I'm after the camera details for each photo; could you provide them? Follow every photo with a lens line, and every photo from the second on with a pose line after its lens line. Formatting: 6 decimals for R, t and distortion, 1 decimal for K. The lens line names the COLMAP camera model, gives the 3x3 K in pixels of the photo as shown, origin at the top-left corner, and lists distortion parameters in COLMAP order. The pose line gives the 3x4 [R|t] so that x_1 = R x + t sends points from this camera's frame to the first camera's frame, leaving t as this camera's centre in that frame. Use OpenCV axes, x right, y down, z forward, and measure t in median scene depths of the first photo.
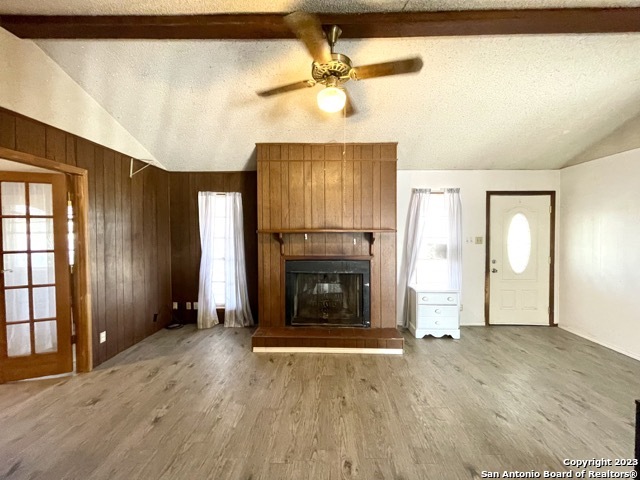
lens RADIAL K [[258.4, 0, 320.0], [0, 258.4, 240.0], [0, 0, 1]] dist [-0.001065, 0.000088]
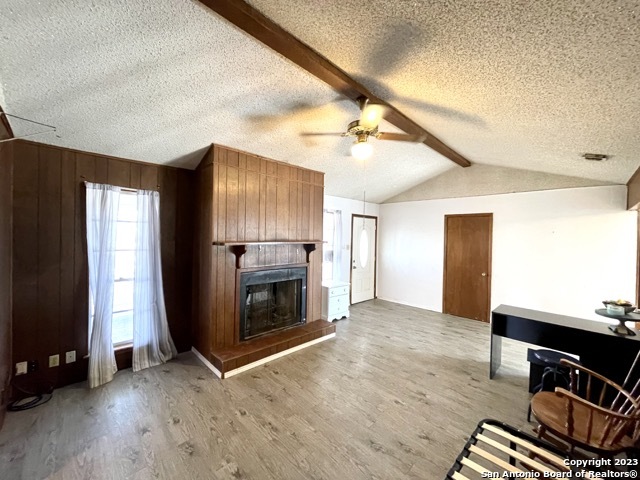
lens RADIAL K [[258.4, 0, 320.0], [0, 258.4, 240.0], [0, 0, 1]] dist [-0.001065, 0.000088]
pose [[0.694980, -0.000023, 0.719029, -0.599863], [0.001488, 0.999998, -0.001406, -0.041740], [-0.719028, 0.002047, 0.694978, 0.121260]]
